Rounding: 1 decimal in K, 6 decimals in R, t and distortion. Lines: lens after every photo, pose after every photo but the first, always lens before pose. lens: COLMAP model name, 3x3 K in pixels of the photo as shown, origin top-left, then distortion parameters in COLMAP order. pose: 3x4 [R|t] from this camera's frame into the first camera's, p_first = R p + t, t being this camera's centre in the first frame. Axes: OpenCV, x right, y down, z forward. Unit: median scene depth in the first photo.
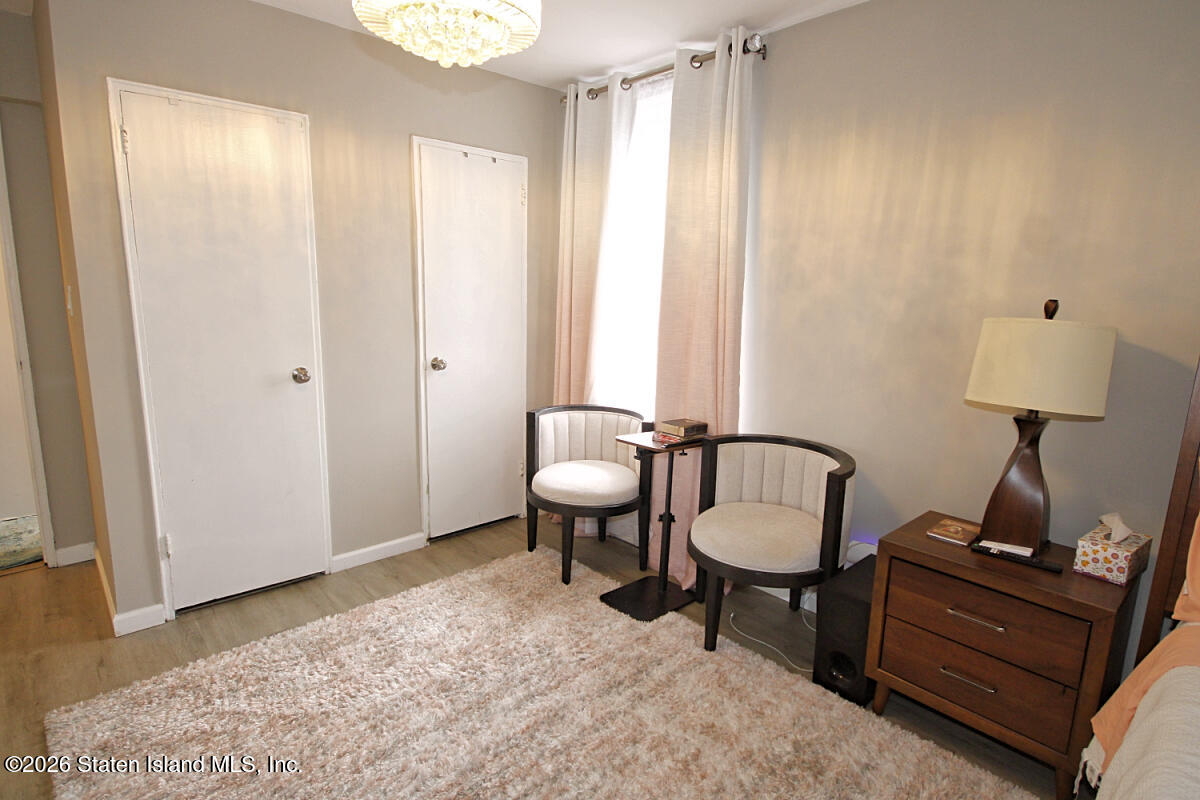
lens RADIAL K [[587.2, 0, 600.0], [0, 587.2, 400.0], [0, 0, 1]] dist [0.001593, -0.001499]
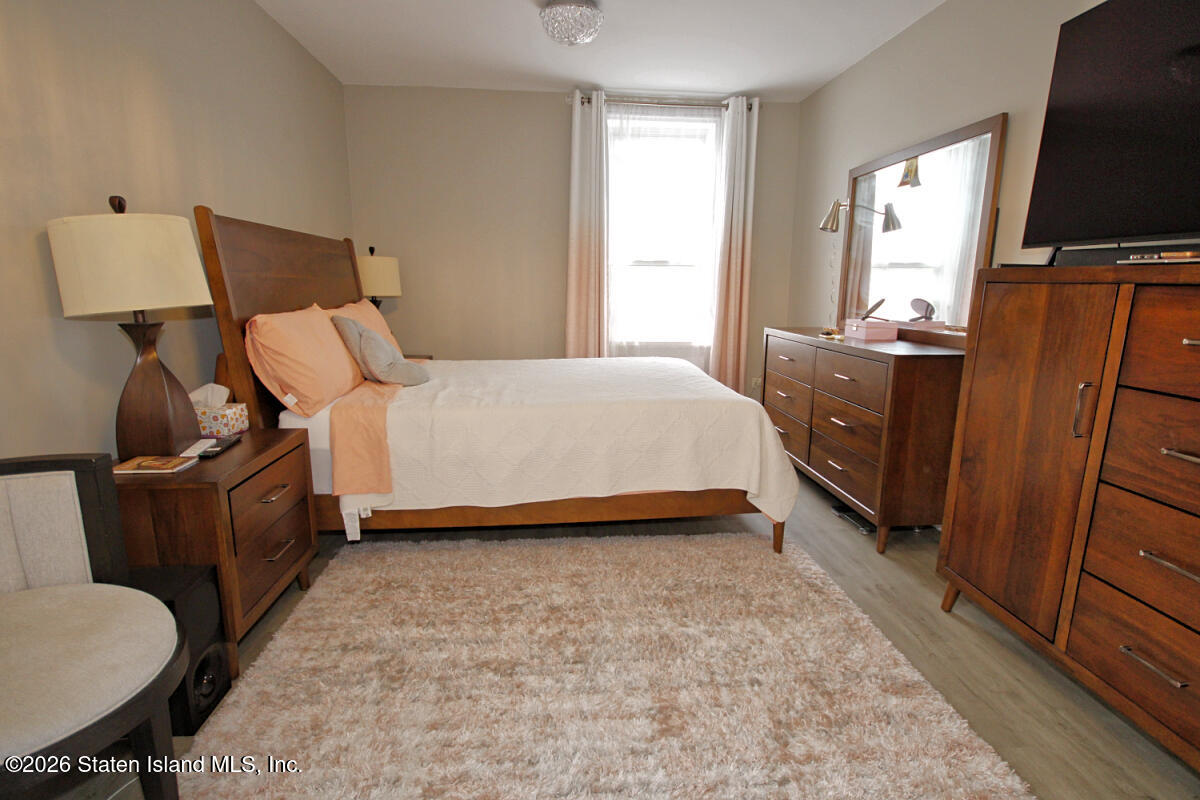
lens RADIAL K [[587.2, 0, 600.0], [0, 587.2, 400.0], [0, 0, 1]] dist [0.001593, -0.001499]
pose [[-0.755490, -0.180488, 0.629809, -0.382271], [0.081571, 0.927912, 0.363766, -0.115400], [-0.650062, 0.326196, -0.686305, 1.008655]]
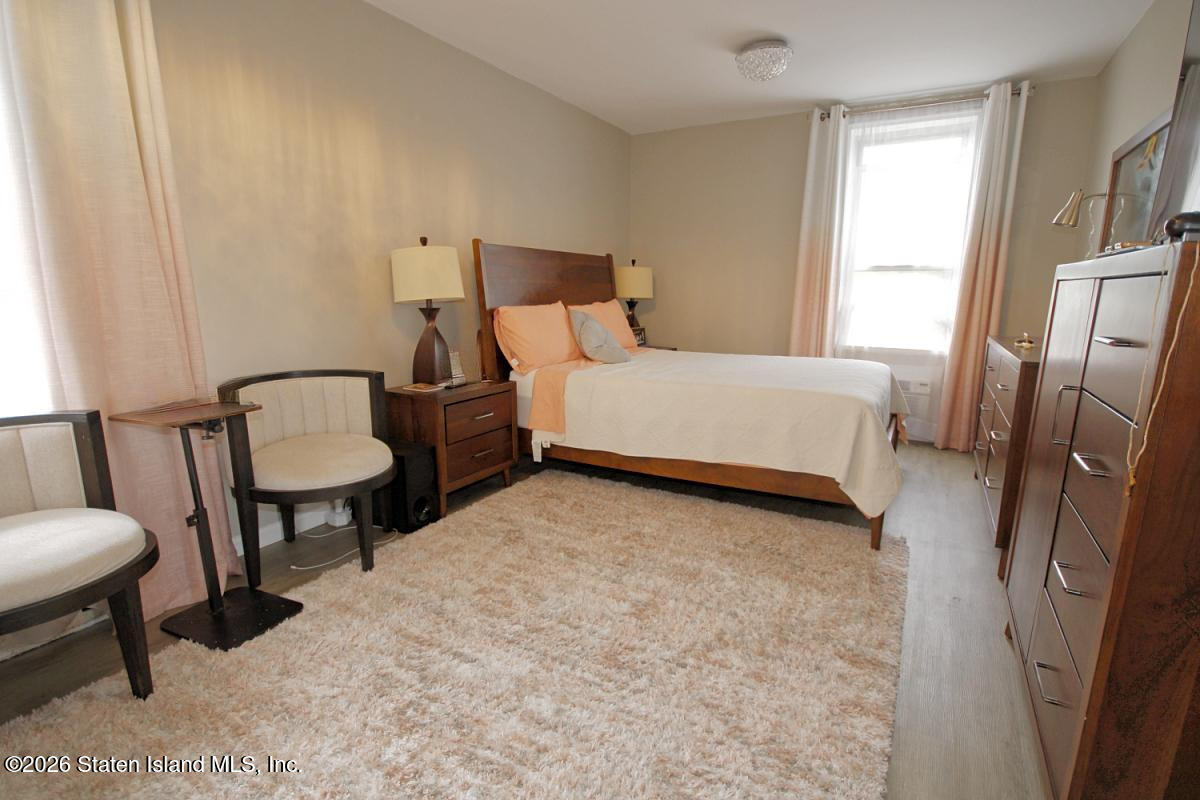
lens RADIAL K [[570.0, 0, 607.8], [0, 570.0, 398.3], [0, 0, 1]] dist [0.000030, 0.000915]
pose [[-0.269575, -0.231335, 0.934780, -0.832943], [0.163711, 0.945576, 0.281219, -0.082353], [-0.948962, 0.228844, -0.217031, 0.770127]]
